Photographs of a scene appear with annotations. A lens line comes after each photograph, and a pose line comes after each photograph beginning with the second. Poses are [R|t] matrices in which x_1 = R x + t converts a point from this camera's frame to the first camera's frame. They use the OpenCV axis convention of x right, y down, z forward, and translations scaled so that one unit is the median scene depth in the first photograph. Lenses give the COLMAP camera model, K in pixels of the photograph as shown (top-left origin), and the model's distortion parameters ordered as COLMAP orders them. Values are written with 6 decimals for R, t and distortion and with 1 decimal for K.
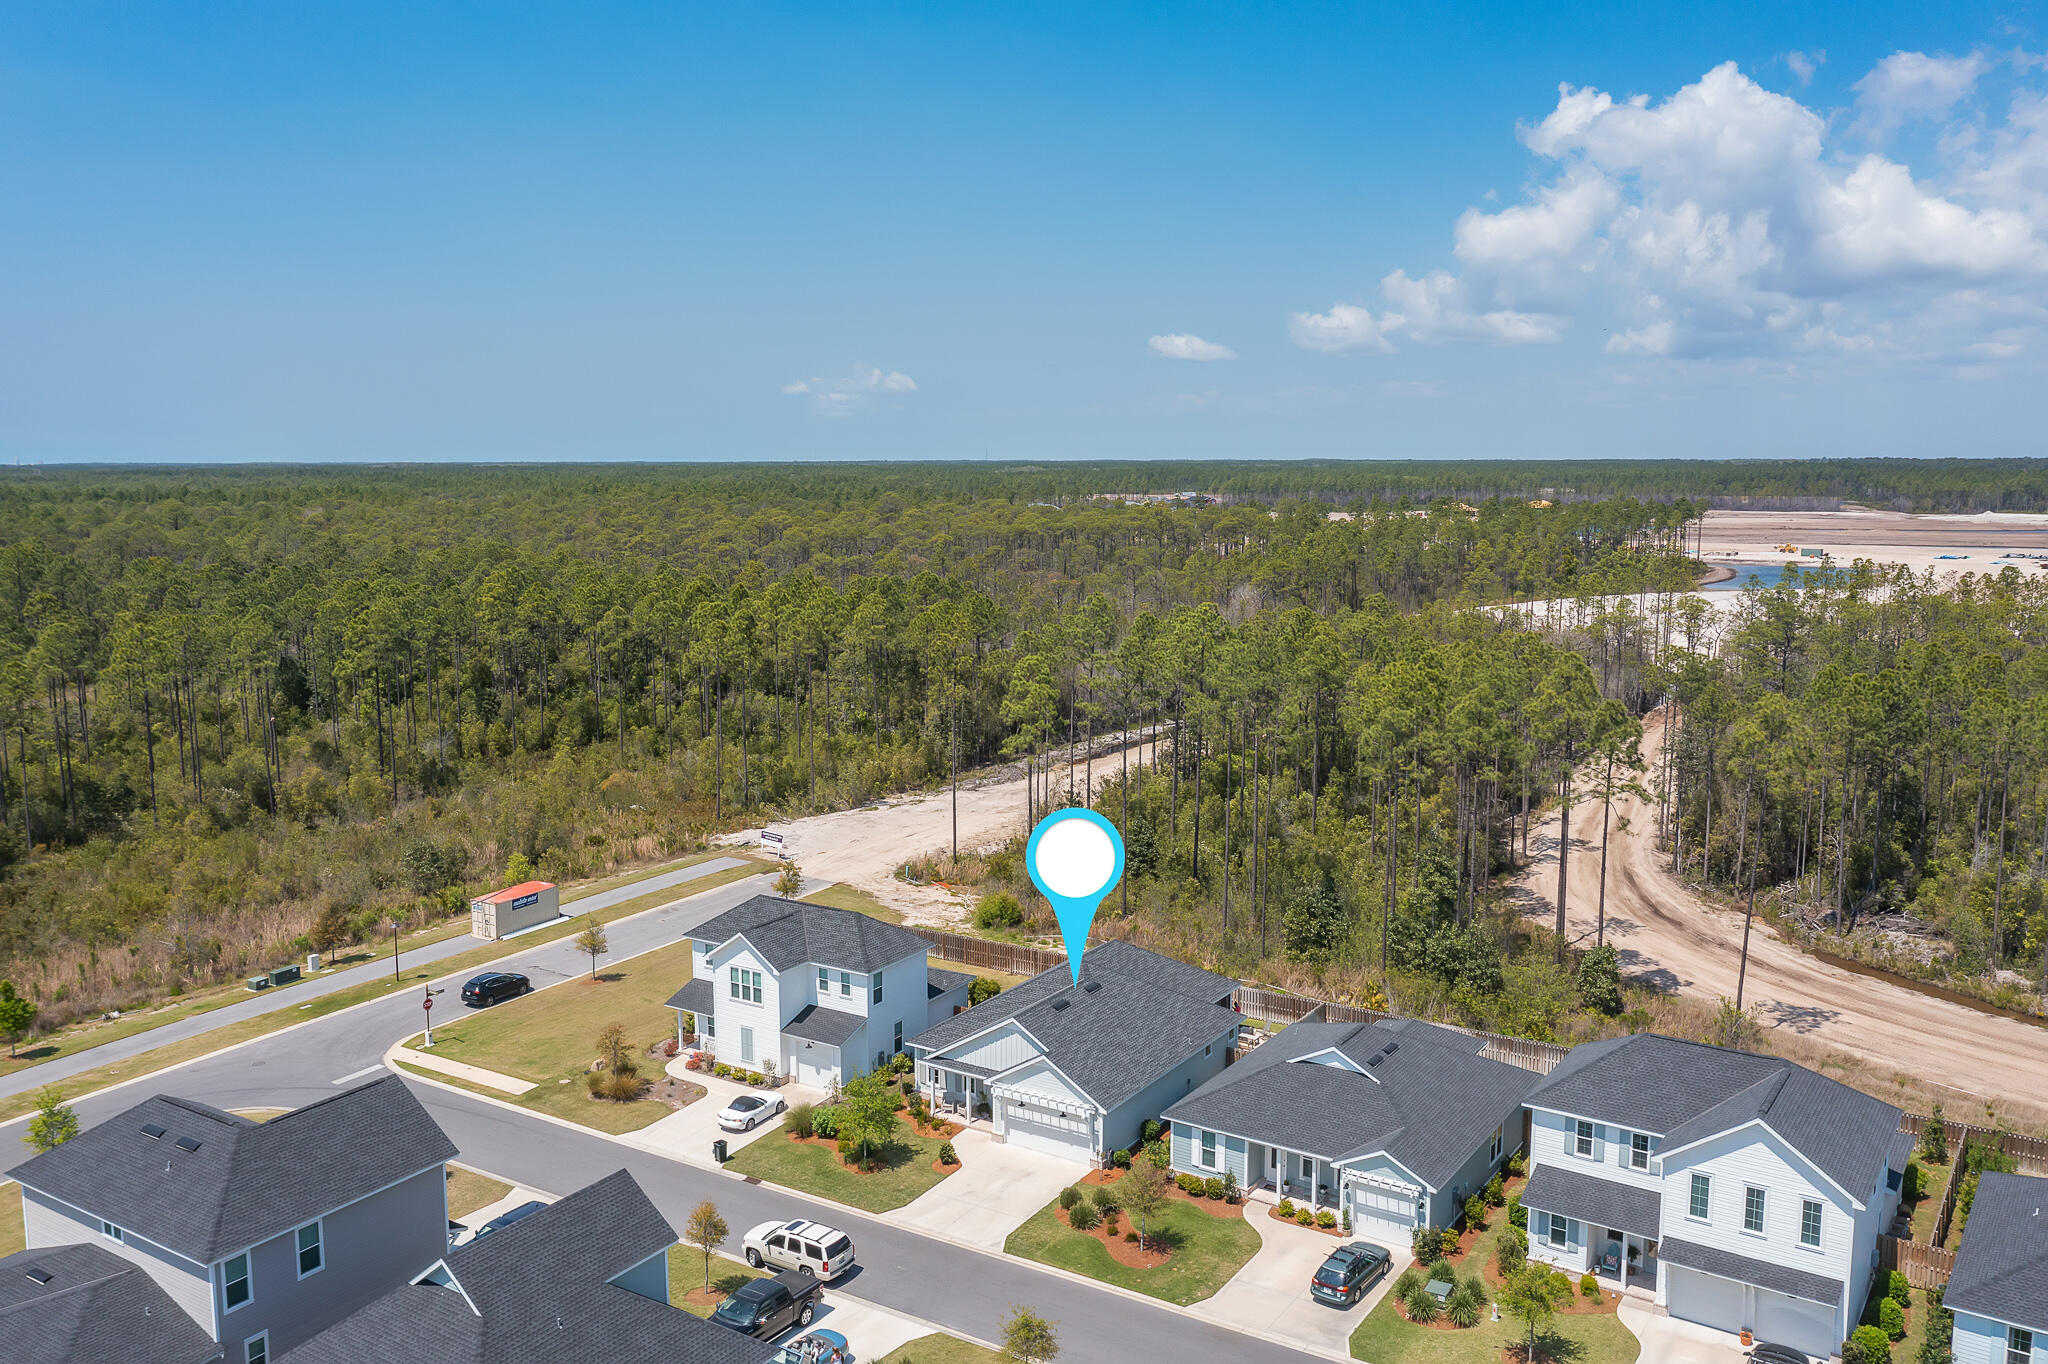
lens RADIAL K [[1644.1, 0, 1024.6], [0, 1644.1, 682.5], [0, 0, 1]] dist [-0.004408, 0.000425]
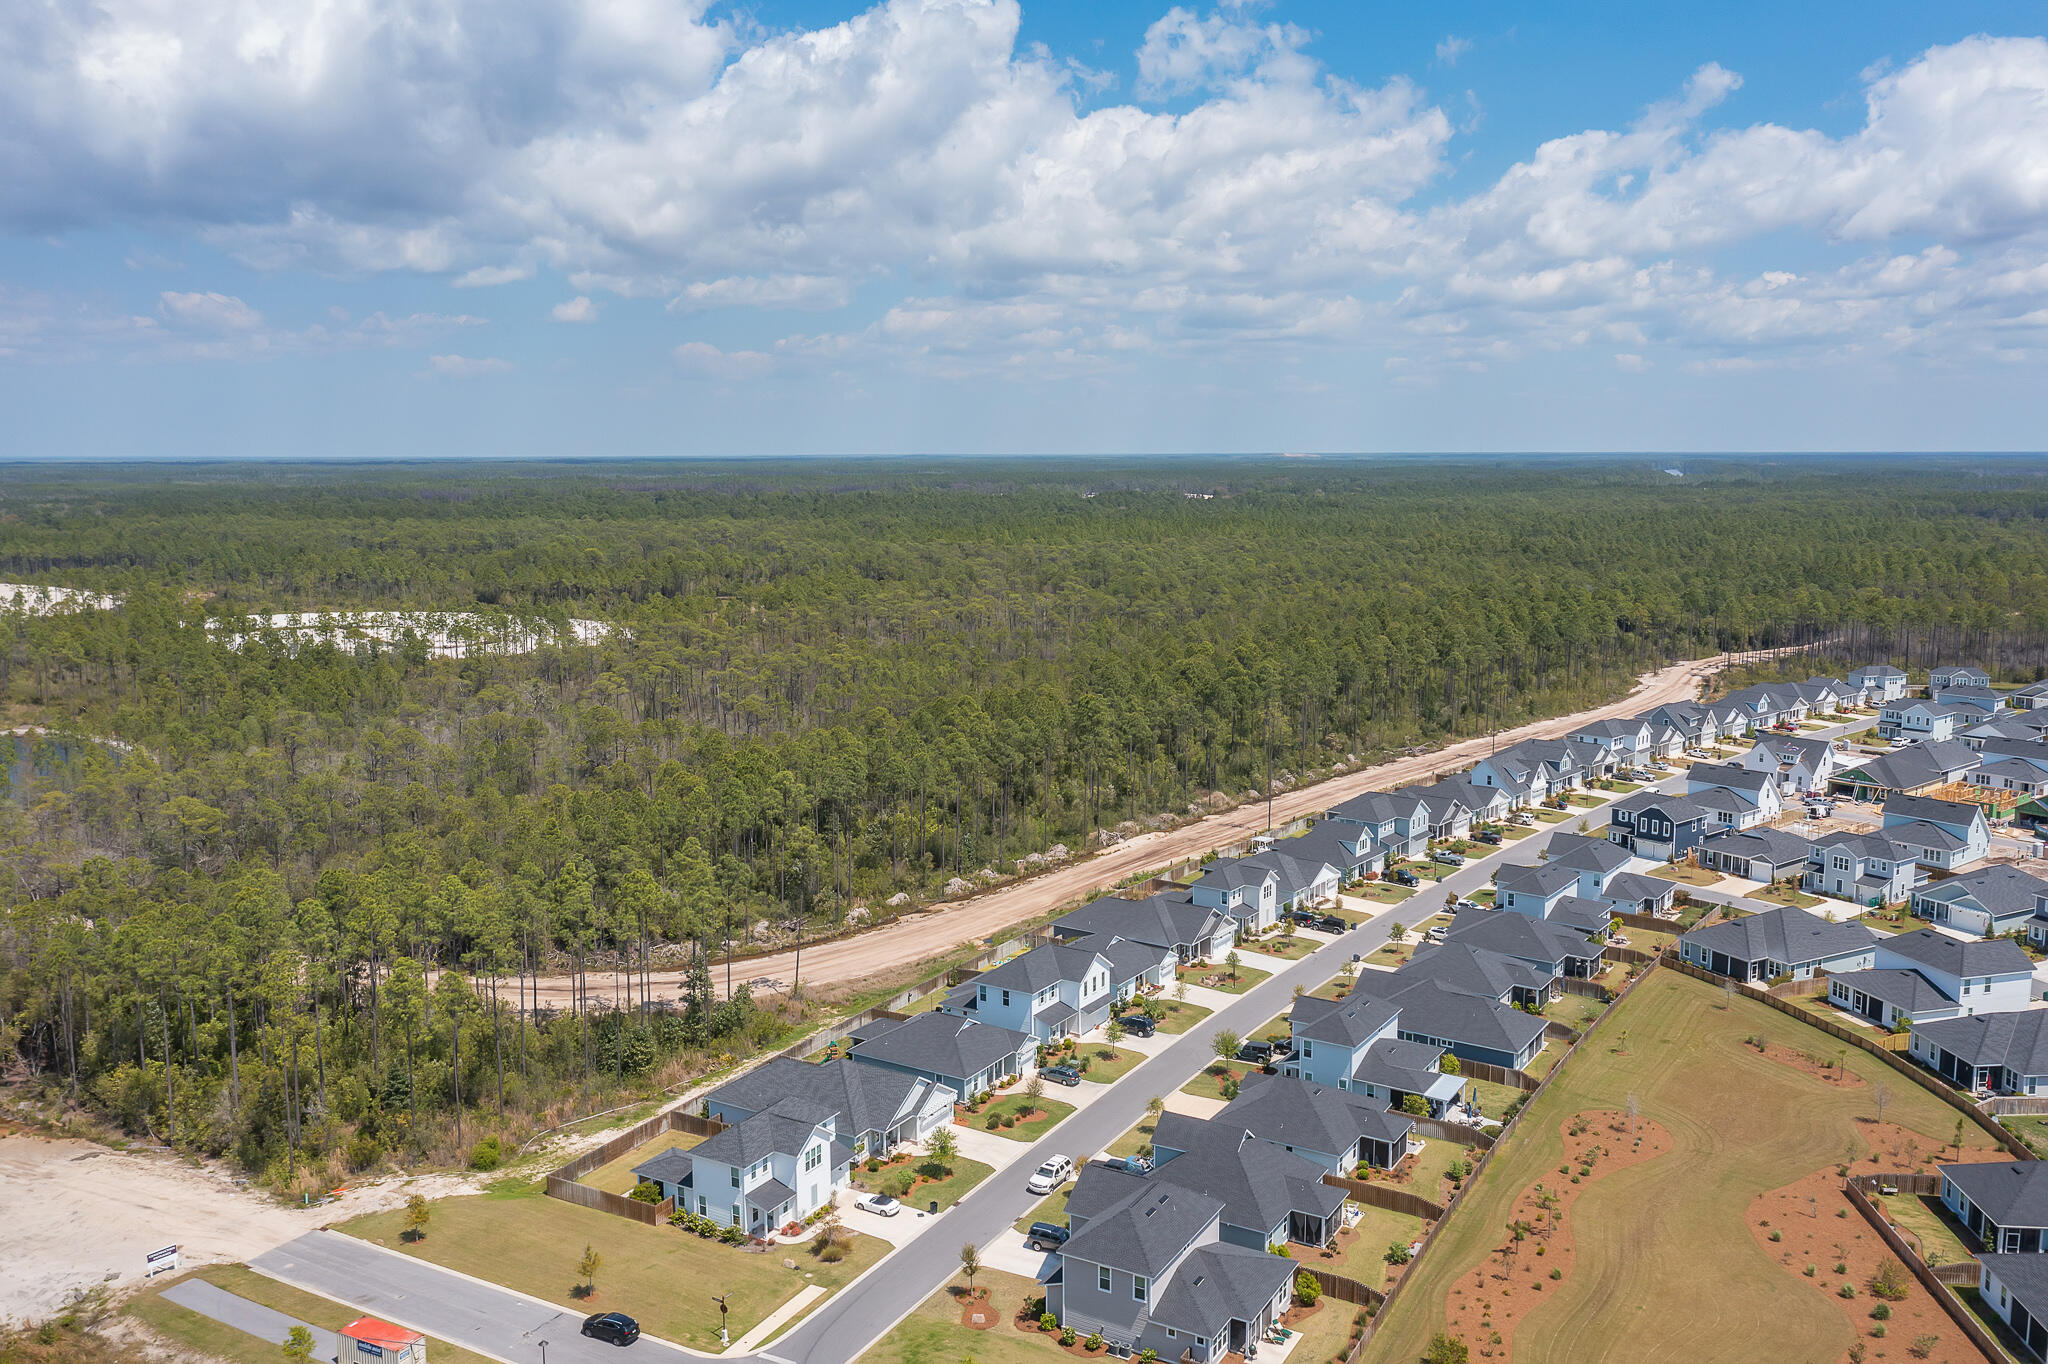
lens RADIAL K [[1644.1, 0, 1023.5], [0, 1644.1, 682.1], [0, 0, 1]] dist [-0.004408, 0.000425]
pose [[-0.070457, -0.131429, 0.988819, -1.667844], [0.134920, 0.980917, 0.139992, -0.451742], [-0.988348, 0.143274, -0.051380, 0.814801]]
